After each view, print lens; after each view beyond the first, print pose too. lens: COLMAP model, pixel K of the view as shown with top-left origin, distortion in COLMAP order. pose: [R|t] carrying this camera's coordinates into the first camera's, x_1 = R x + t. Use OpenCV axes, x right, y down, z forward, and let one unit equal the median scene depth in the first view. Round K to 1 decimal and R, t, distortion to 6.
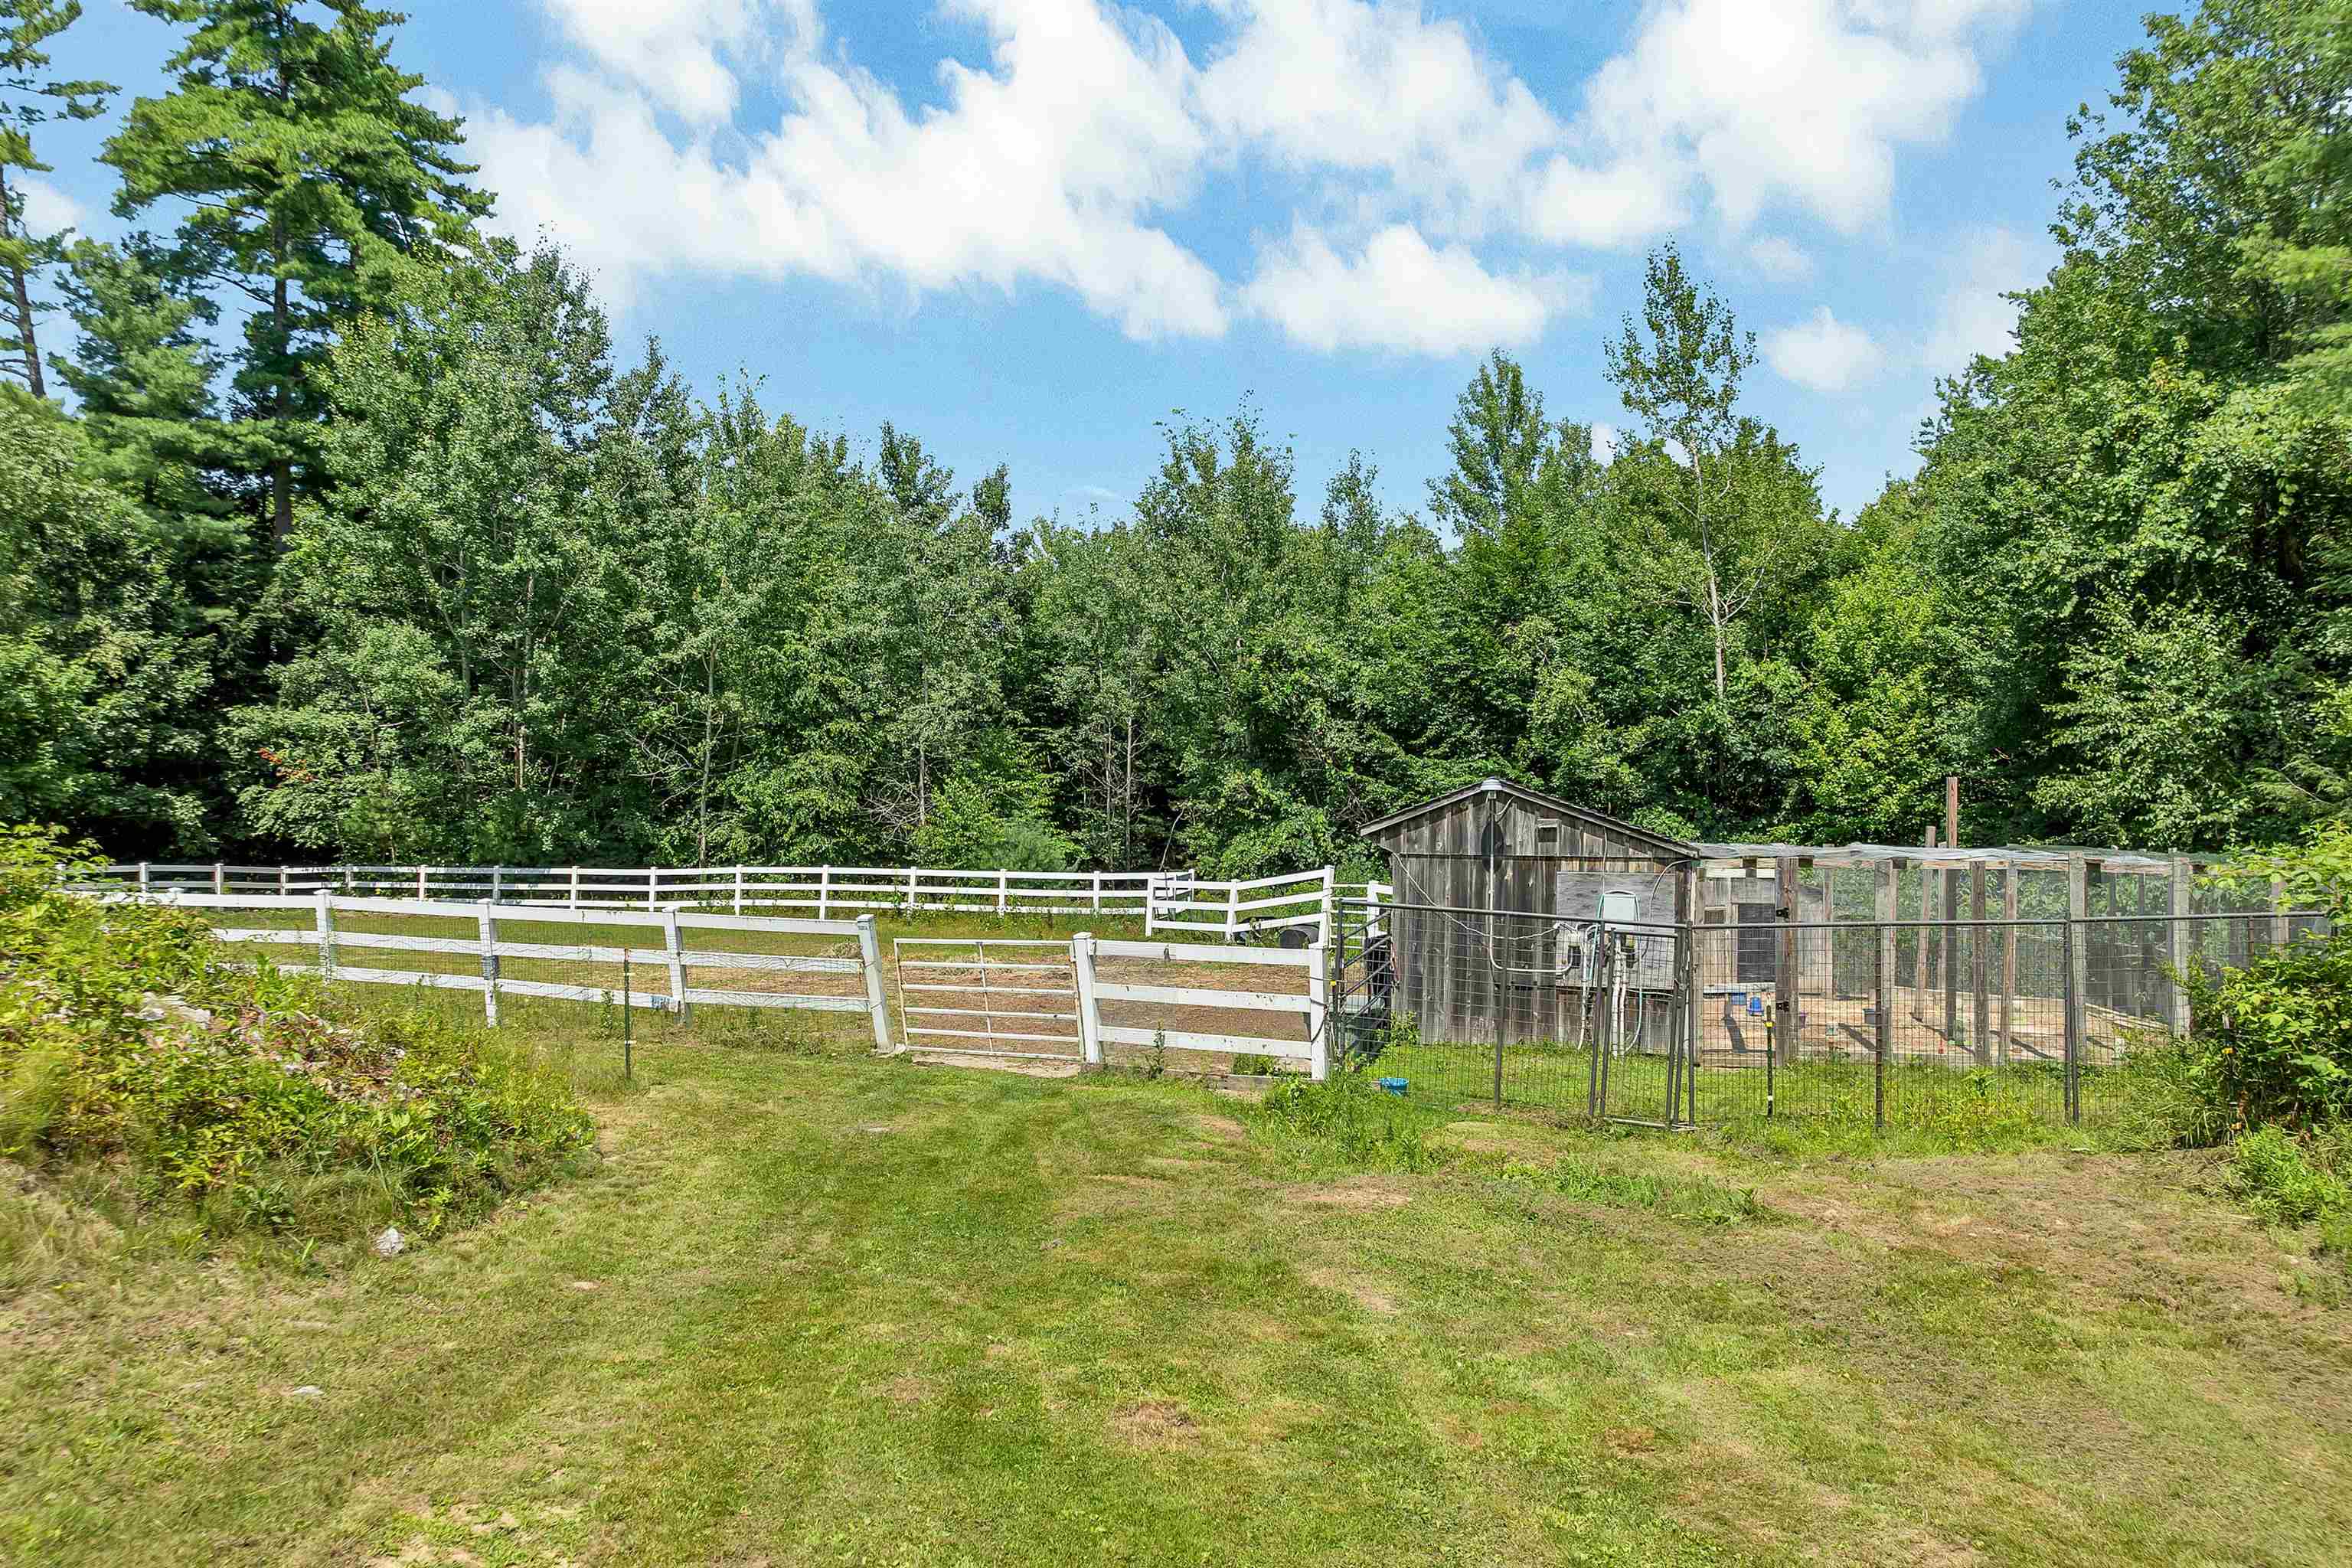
lens RADIAL K [[1722.0, 0, 1179.2], [0, 1722.0, 848.5], [0, 0, 1]] dist [-0.032083, -0.003163]
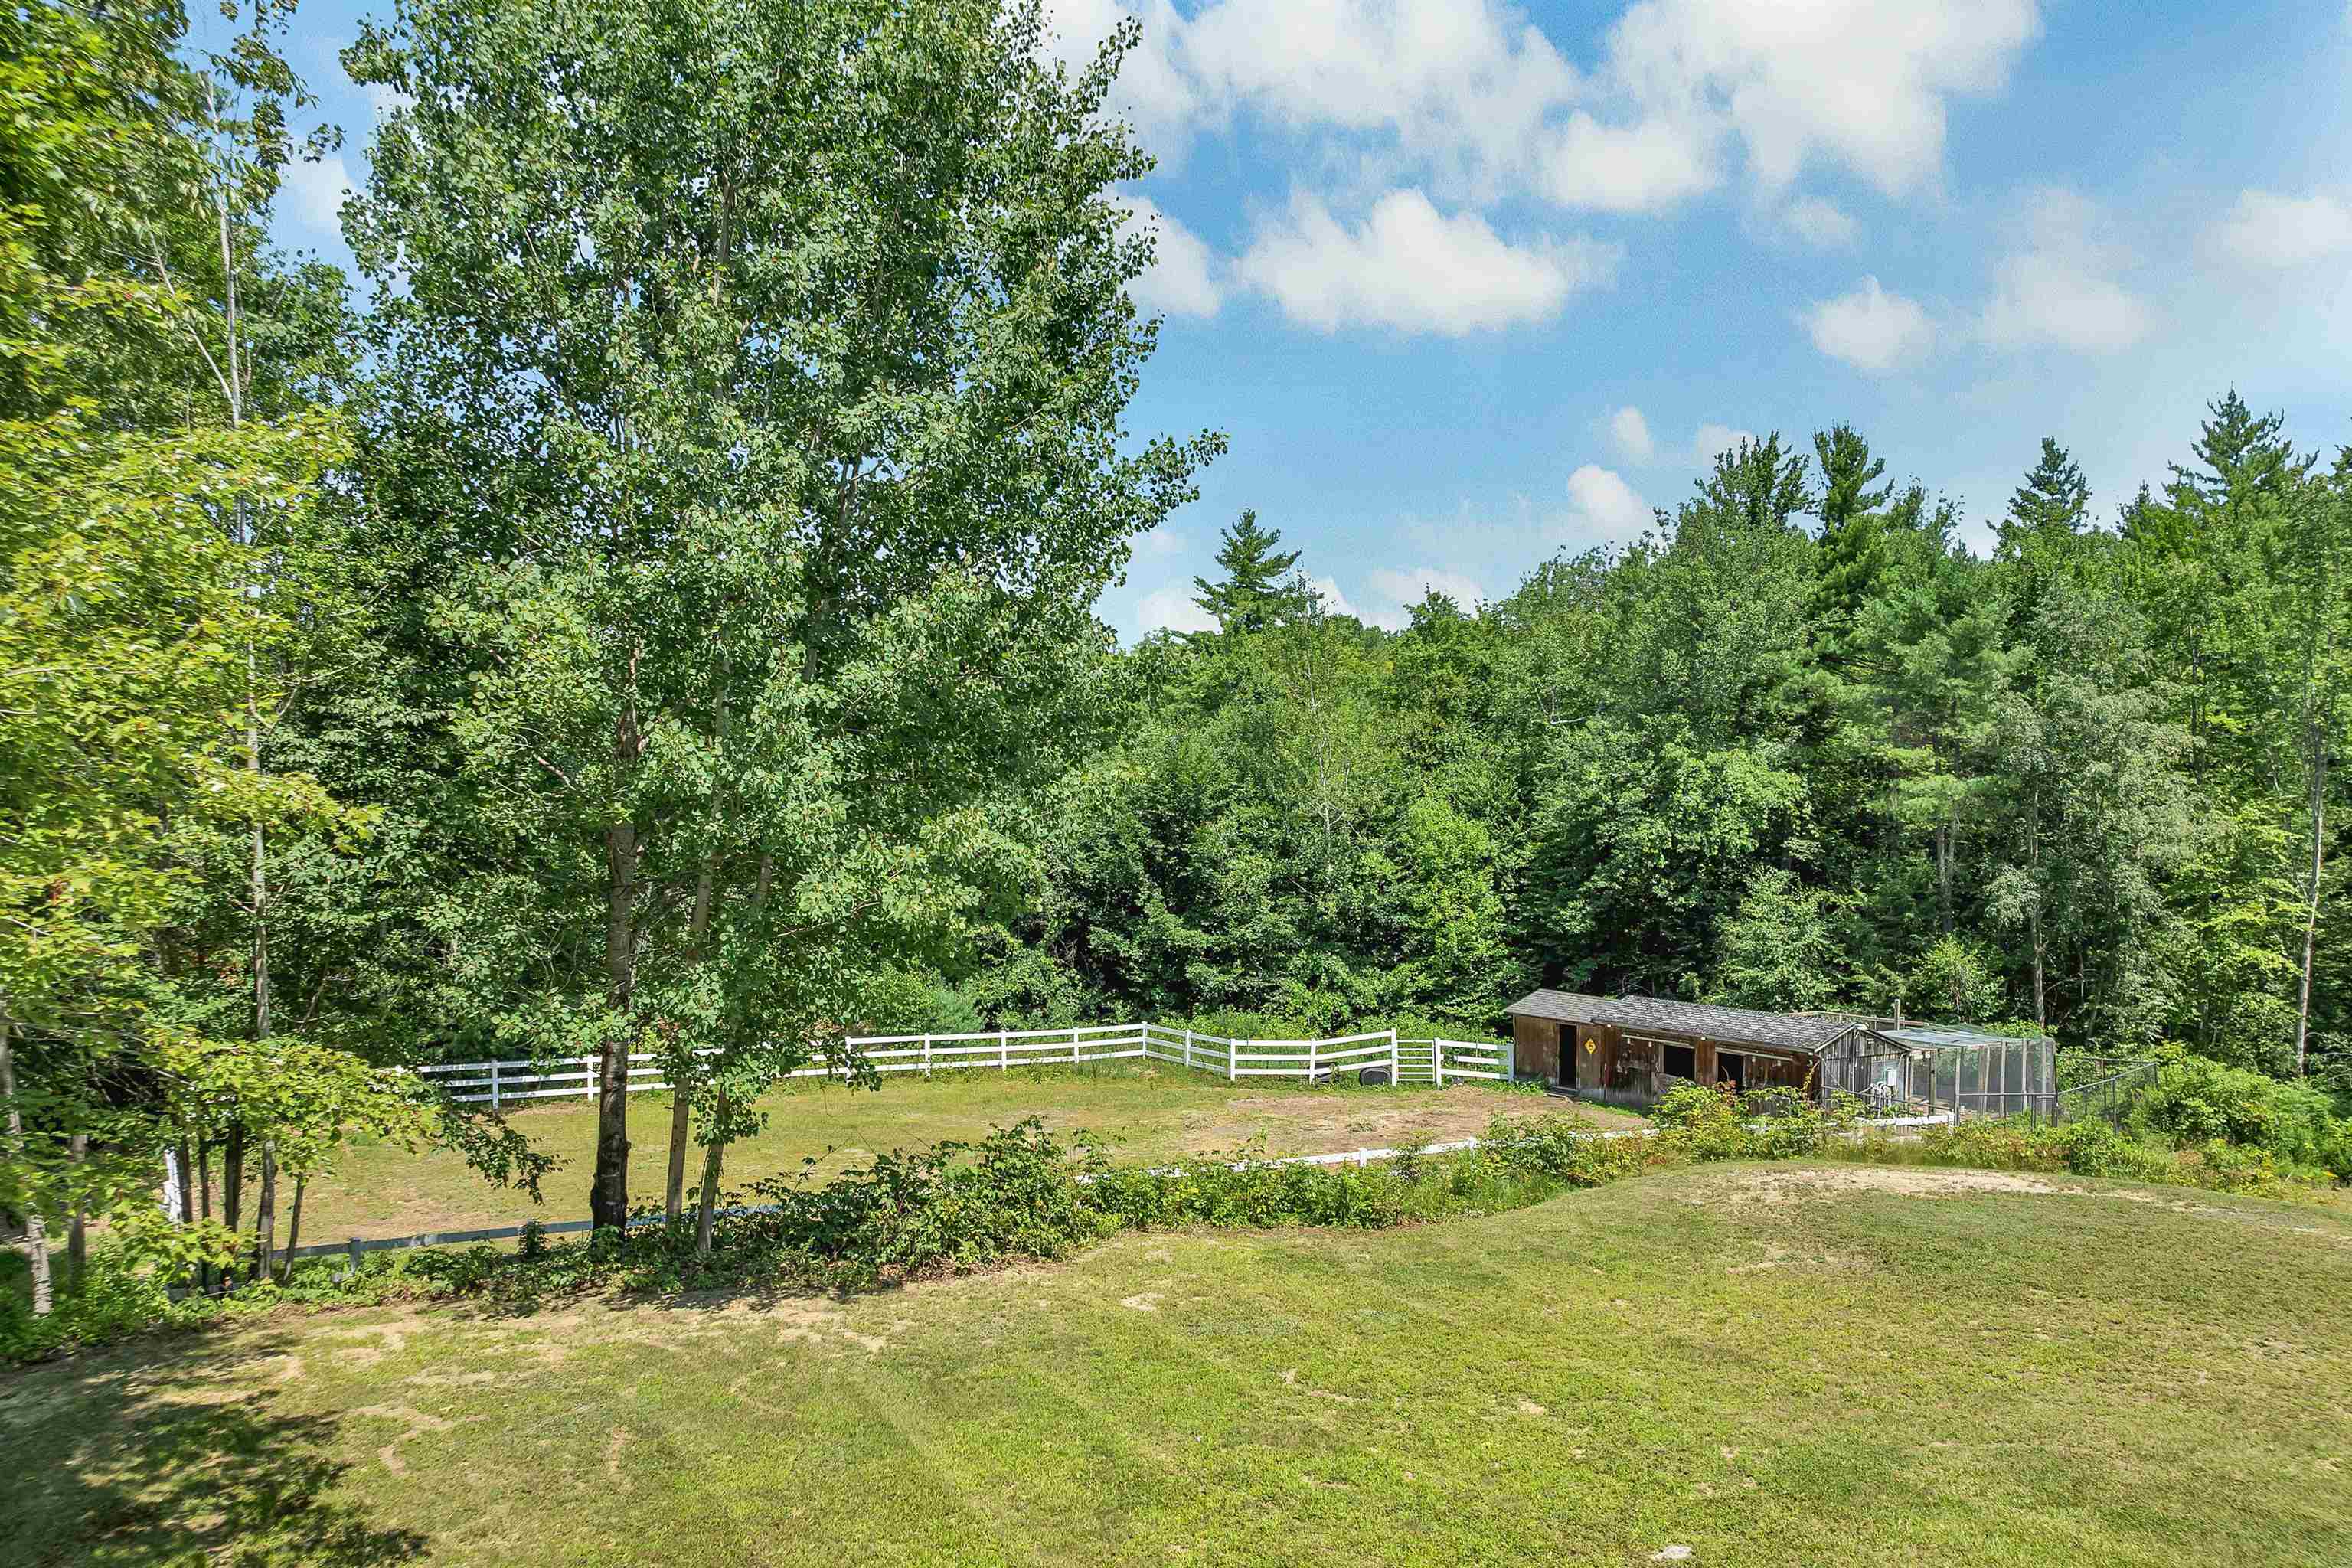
lens RADIAL K [[1722.0, 0, 1179.2], [0, 1722.0, 848.5], [0, 0, 1]] dist [-0.032083, -0.003163]
pose [[0.726719, -0.008912, 0.686877, -1.222810], [0.010198, 0.999946, 0.002185, -0.172396], [-0.686859, 0.005416, 0.726771, -0.014766]]
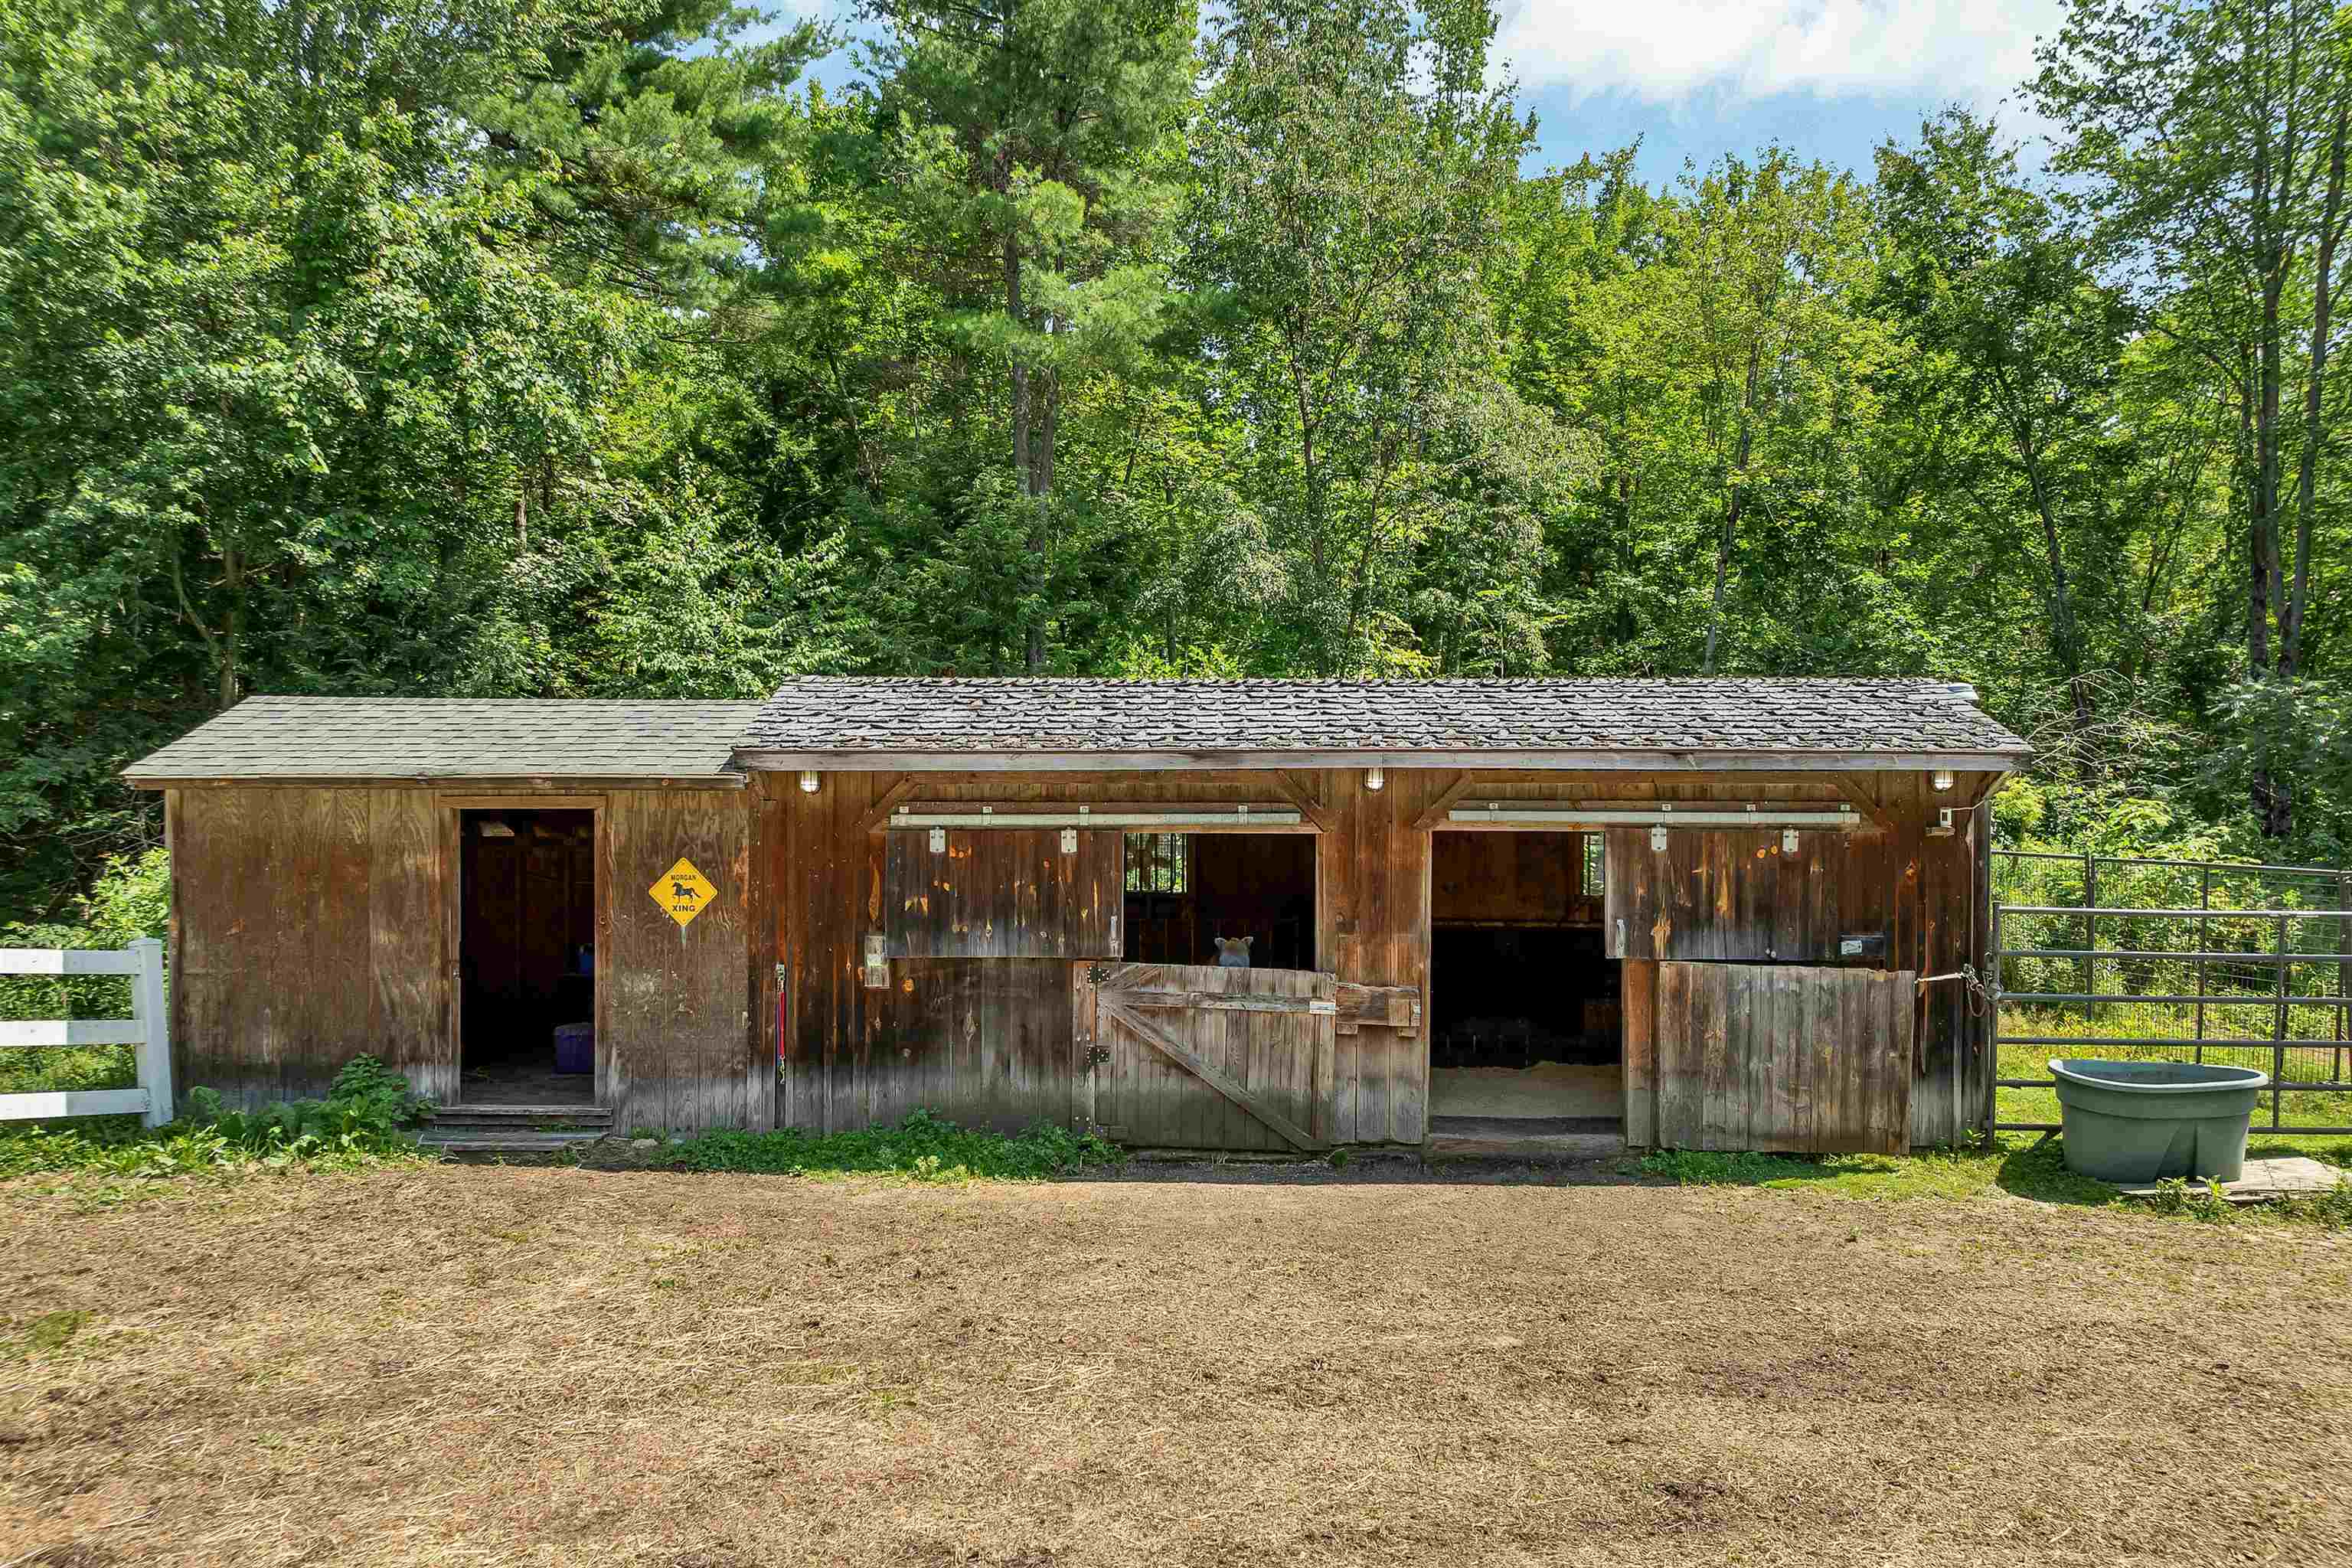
lens RADIAL K [[1722.0, 0, 1179.2], [0, 1722.0, 848.5], [0, 0, 1]] dist [-0.032083, -0.003163]
pose [[-0.209972, -0.018656, 0.977529, -0.218198], [0.013354, 0.999670, 0.021947, 0.001808], [-0.977616, 0.017662, -0.209653, 0.849042]]
